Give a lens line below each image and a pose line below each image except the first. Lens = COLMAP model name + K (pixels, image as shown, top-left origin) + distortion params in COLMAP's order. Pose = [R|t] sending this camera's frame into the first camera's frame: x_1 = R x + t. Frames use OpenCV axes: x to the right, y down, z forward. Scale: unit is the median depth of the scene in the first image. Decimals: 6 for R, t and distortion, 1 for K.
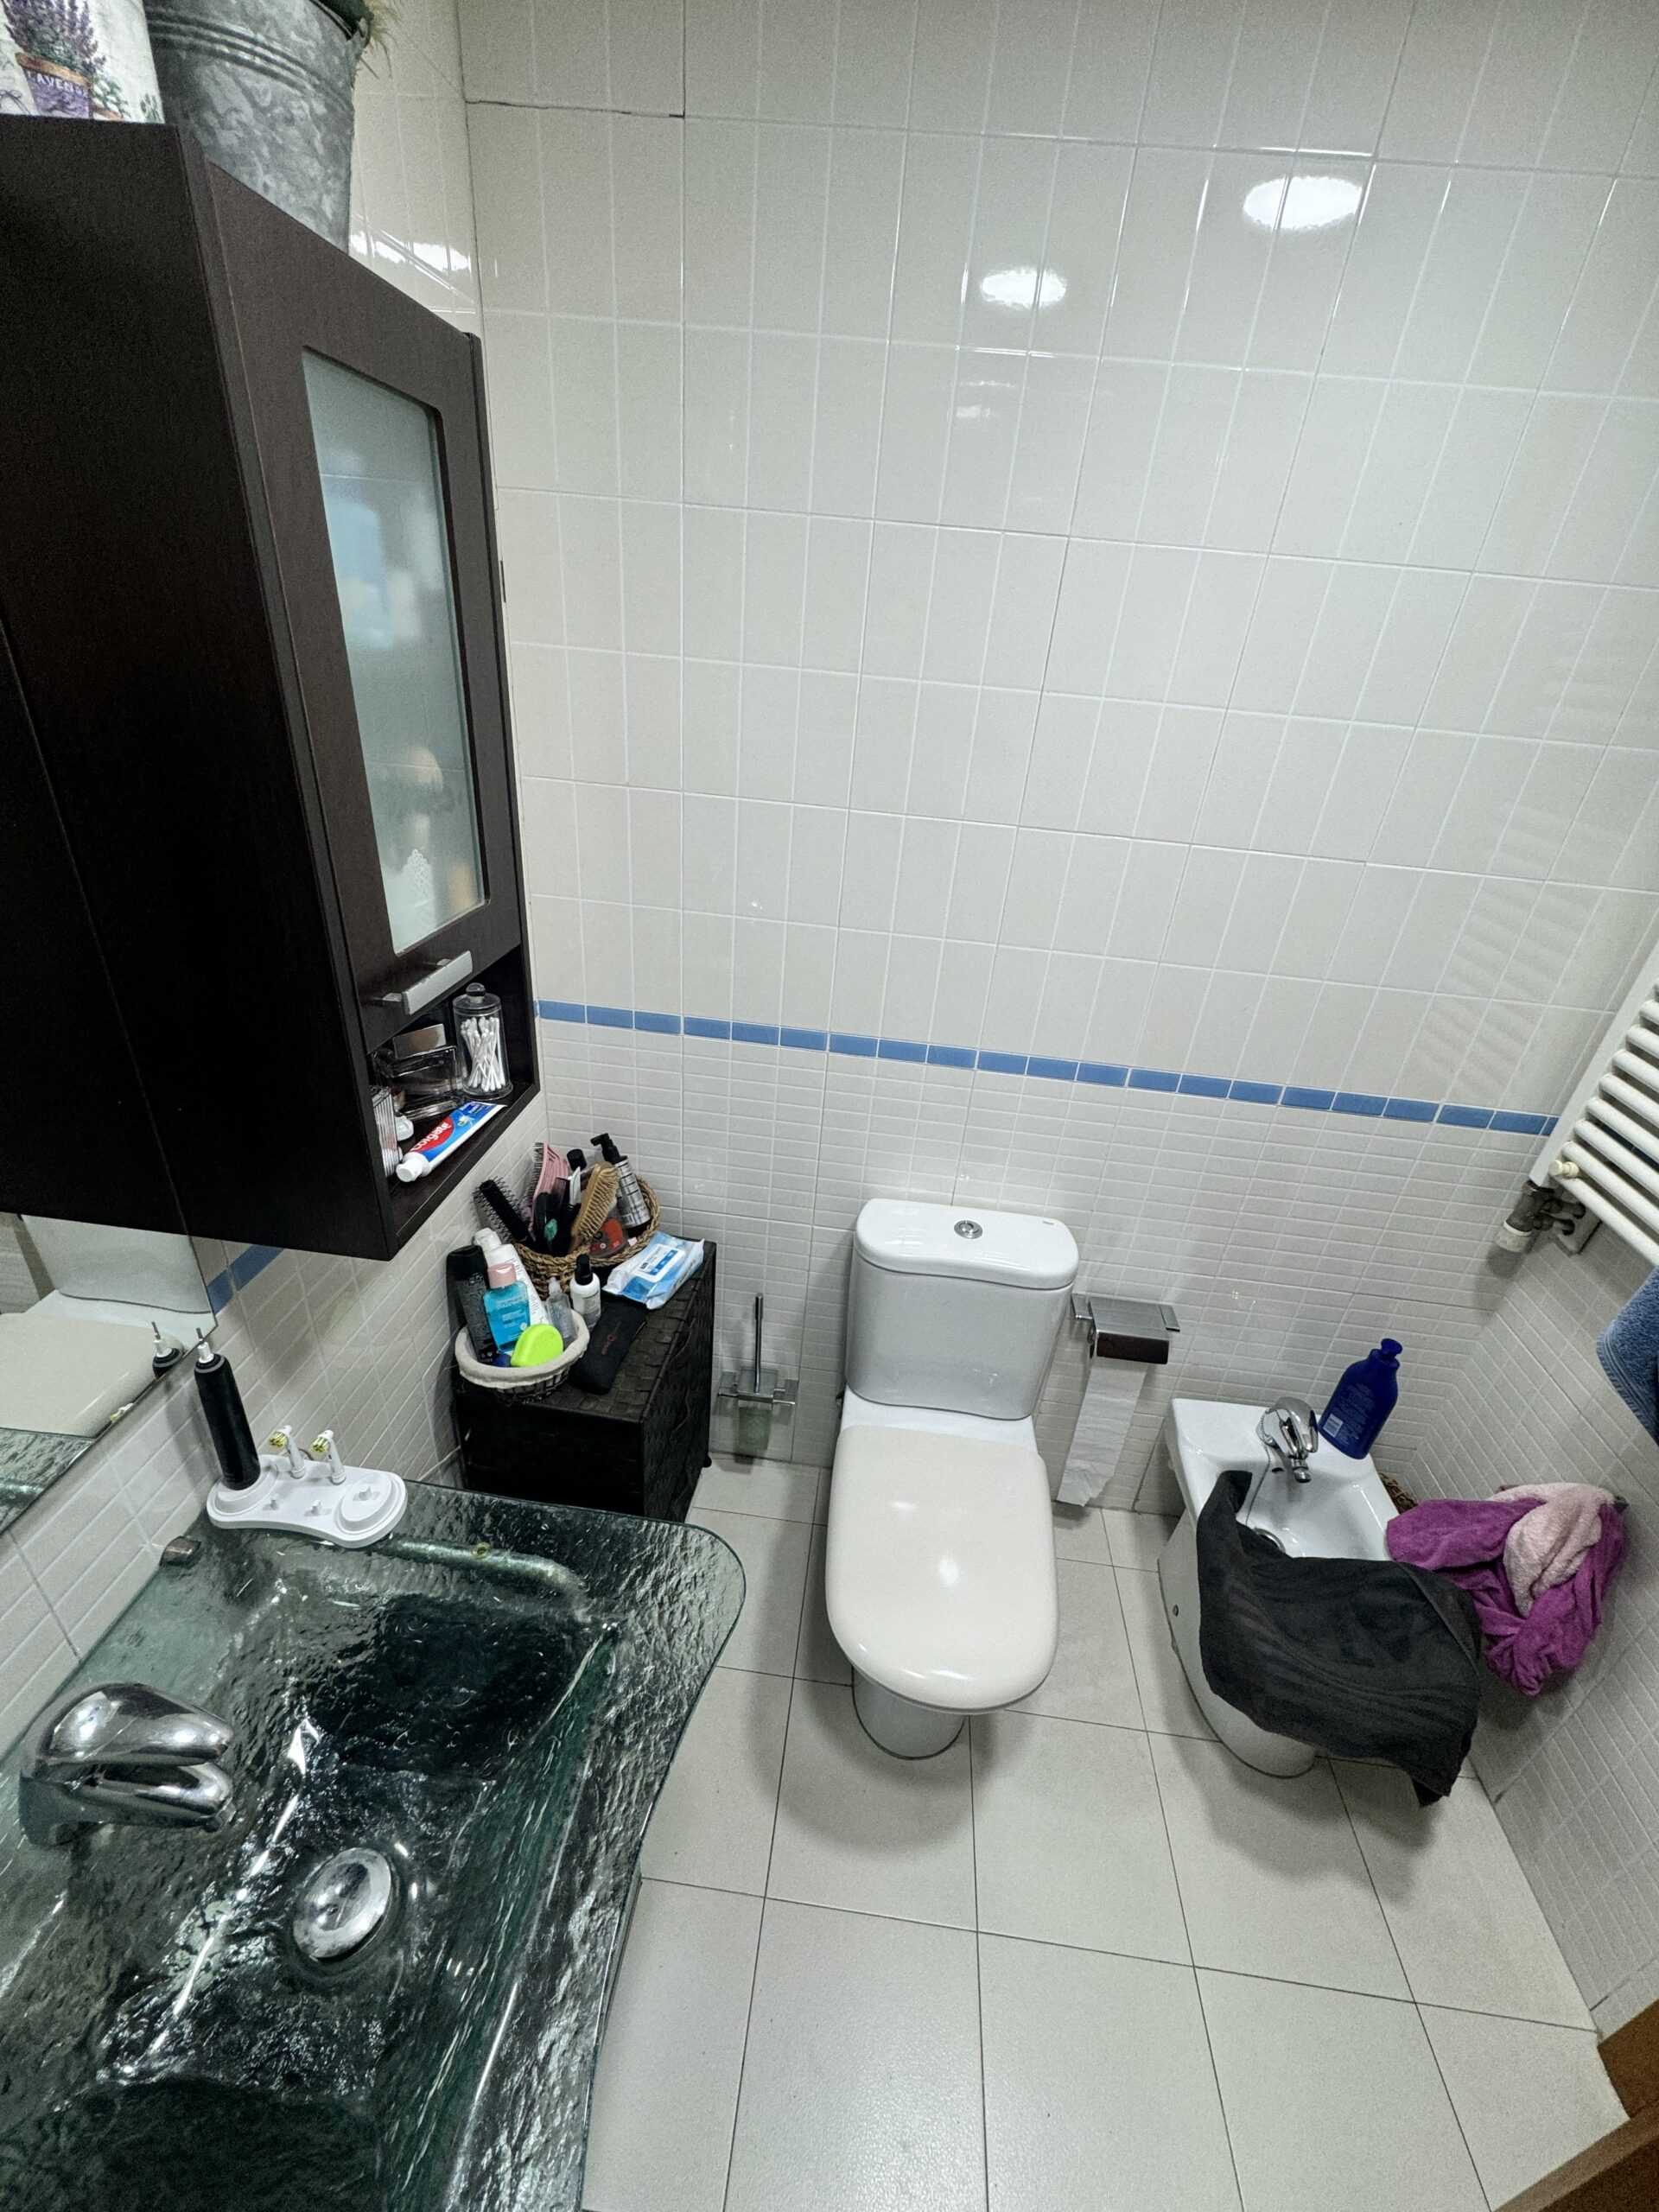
lens RADIAL K [[886.0, 0, 831.9], [0, 886.0, 1106.2], [0, 0, 1]] dist [-0.004026, 0.000585]
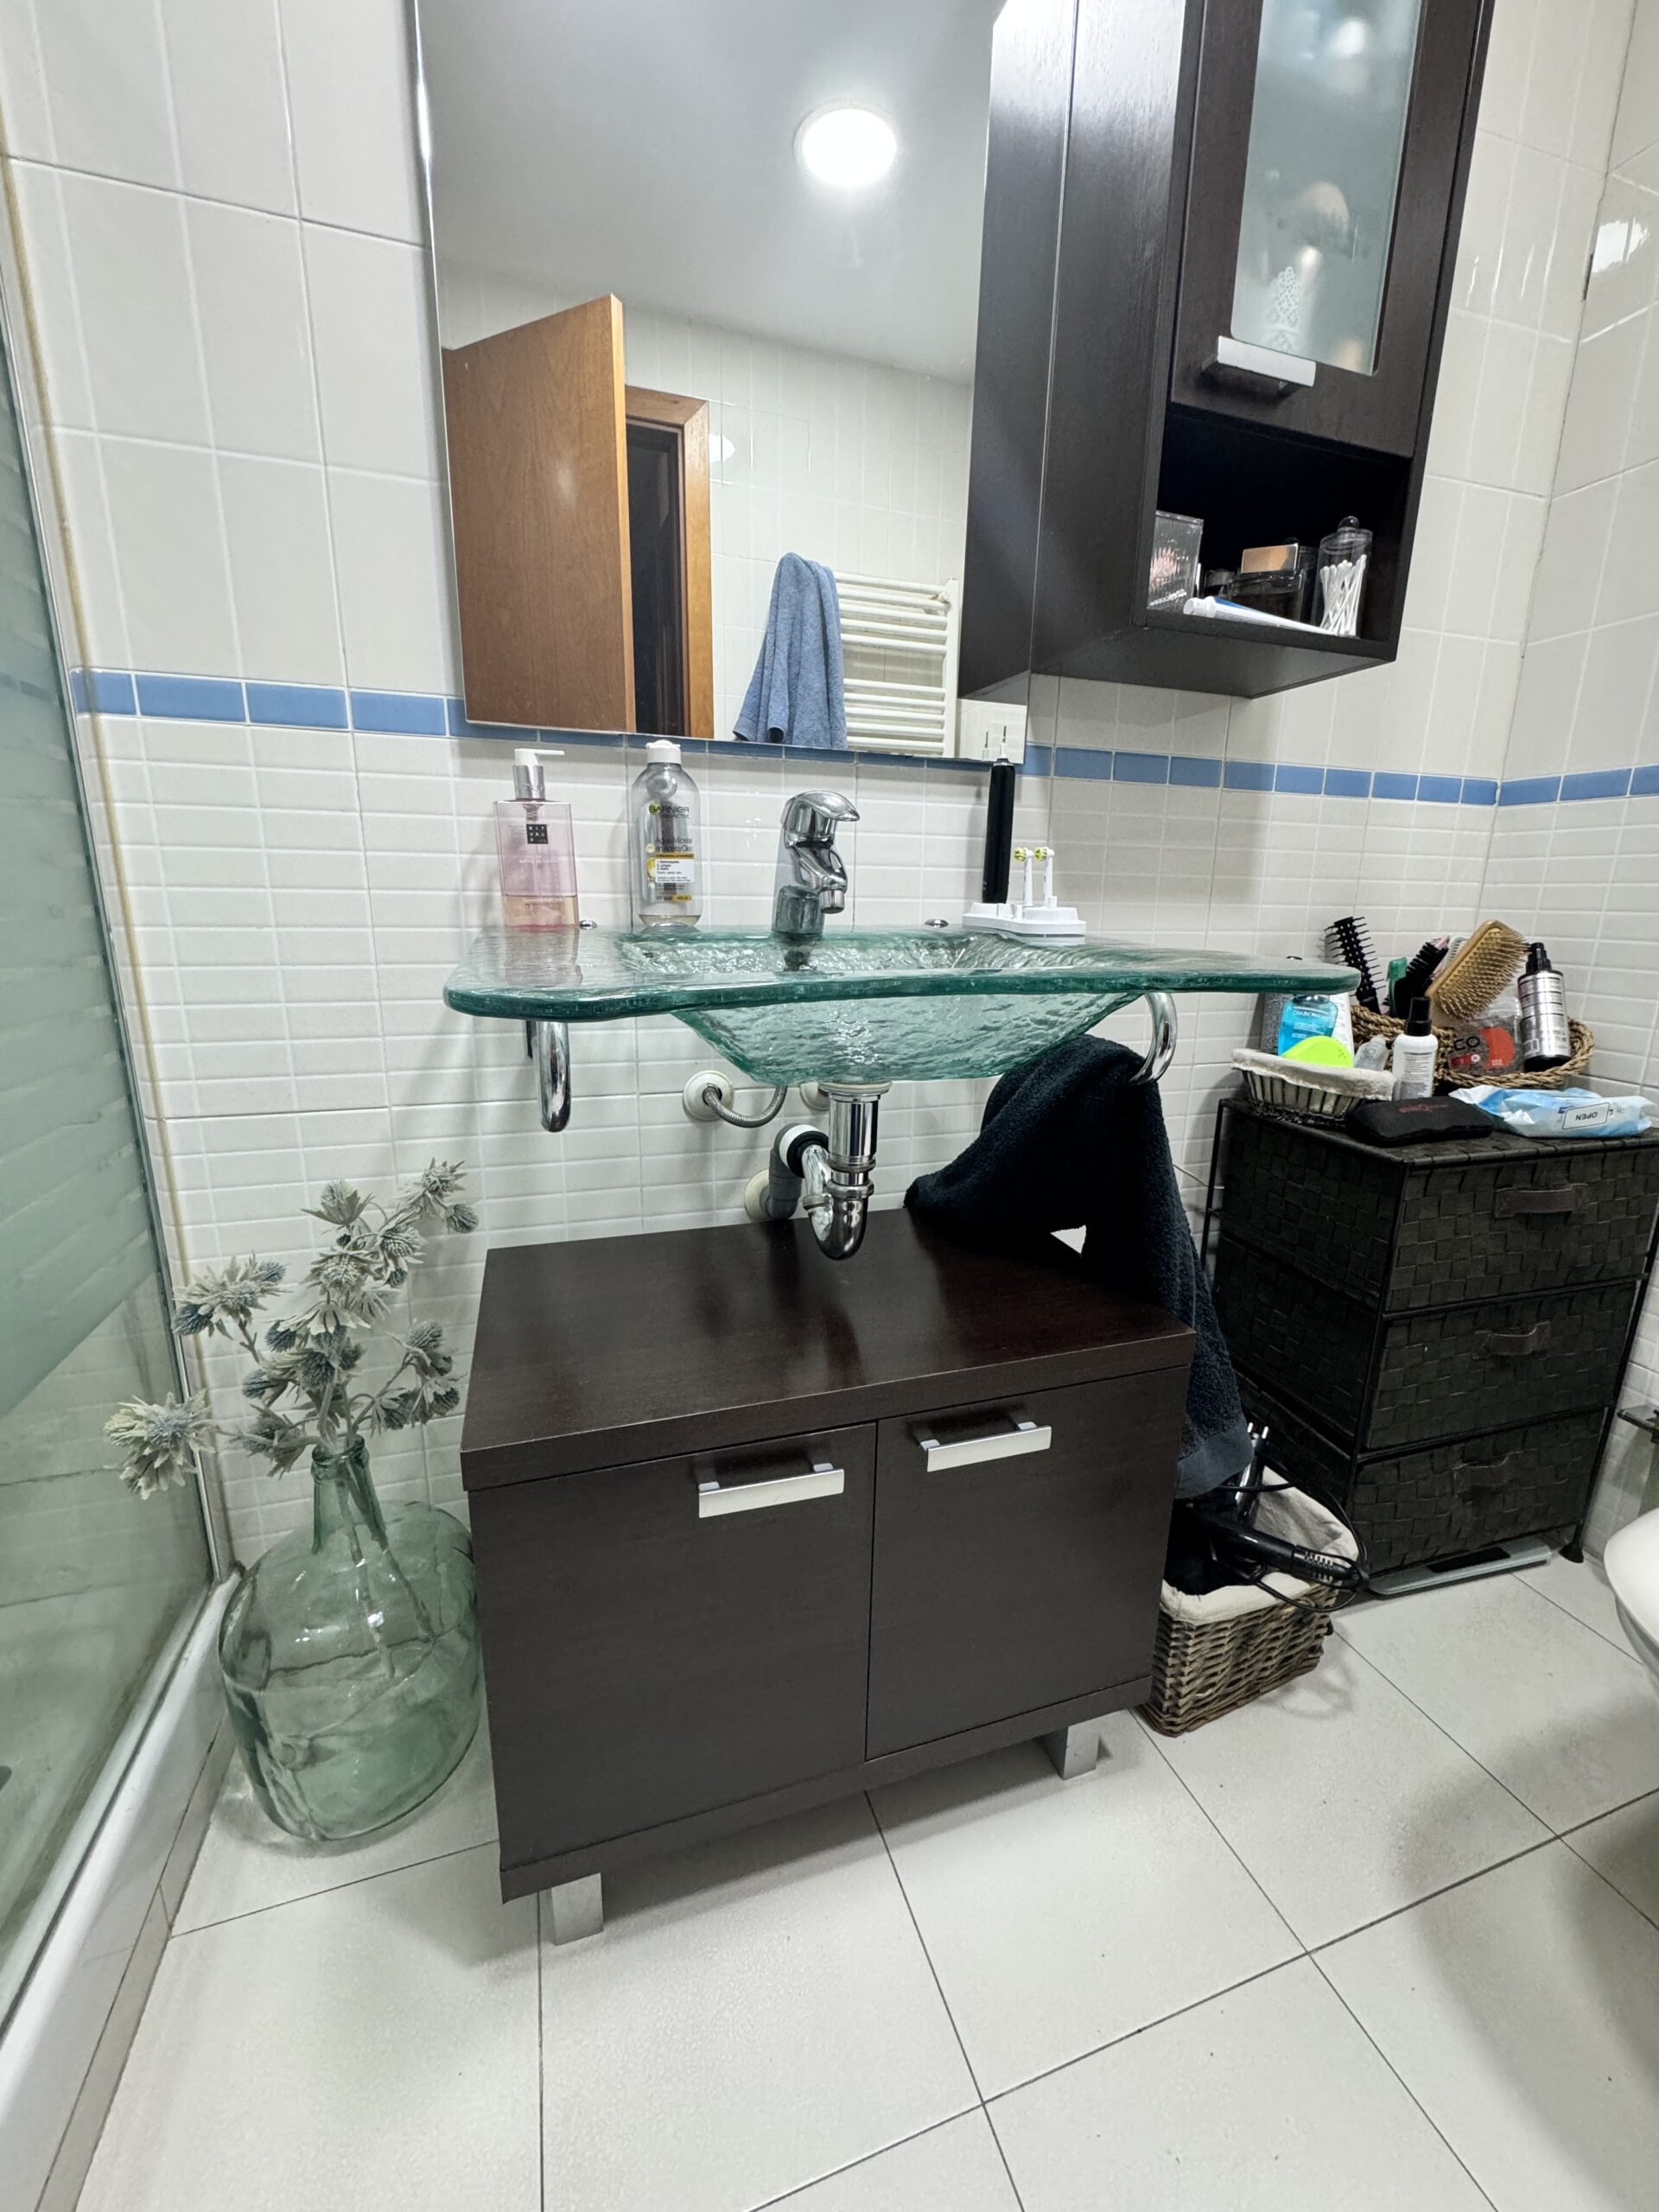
lens RADIAL K [[886.0, 0, 828.1], [0, 886.0, 1106.8], [0, 0, 1]] dist [-0.004026, 0.000585]
pose [[0.407502, 0.131240, -0.903725, 0.235183], [-0.415189, 0.908050, -0.055346, 0.523176], [0.813364, 0.397770, 0.424521, 0.254768]]
